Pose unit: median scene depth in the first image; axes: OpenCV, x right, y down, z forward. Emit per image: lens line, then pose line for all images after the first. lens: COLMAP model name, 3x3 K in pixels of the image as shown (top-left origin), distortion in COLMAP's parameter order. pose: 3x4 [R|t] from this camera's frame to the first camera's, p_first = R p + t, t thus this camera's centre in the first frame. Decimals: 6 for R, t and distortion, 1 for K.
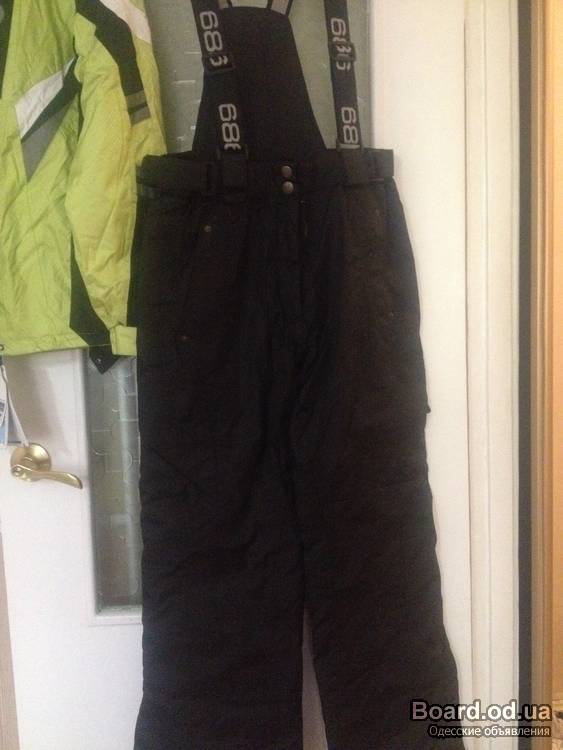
lens RADIAL K [[691.1, 0, 271.1], [0, 691.1, 374.5], [0, 0, 1]] dist [0.131385, -0.280177]
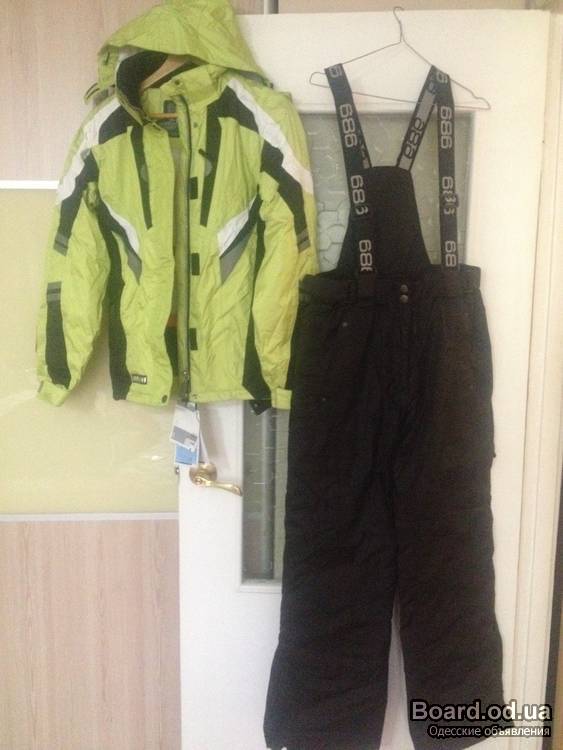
lens RADIAL K [[691.1, 0, 271.1], [0, 691.1, 374.5], [0, 0, 1]] dist [0.131385, -0.280177]
pose [[0.996149, 0.056103, -0.067384, -0.139908], [-0.053507, 0.997776, 0.039739, -0.155537], [0.069463, -0.035980, 0.996935, -0.428734]]
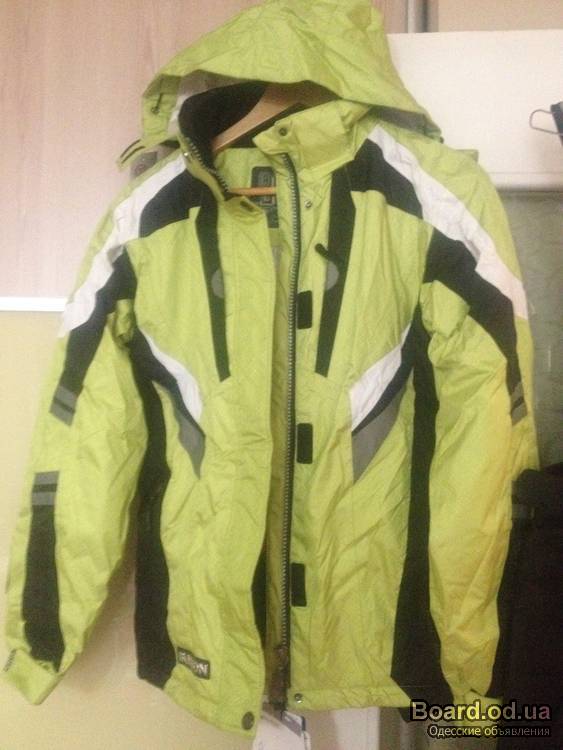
lens RADIAL K [[691.1, 0, 271.1], [0, 691.1, 374.5], [0, 0, 1]] dist [0.131385, -0.280177]
pose [[0.994924, 0.051180, -0.086643, -0.381260], [-0.062745, 0.988649, -0.136512, -0.286239], [0.078673, 0.141256, 0.986842, 0.218839]]
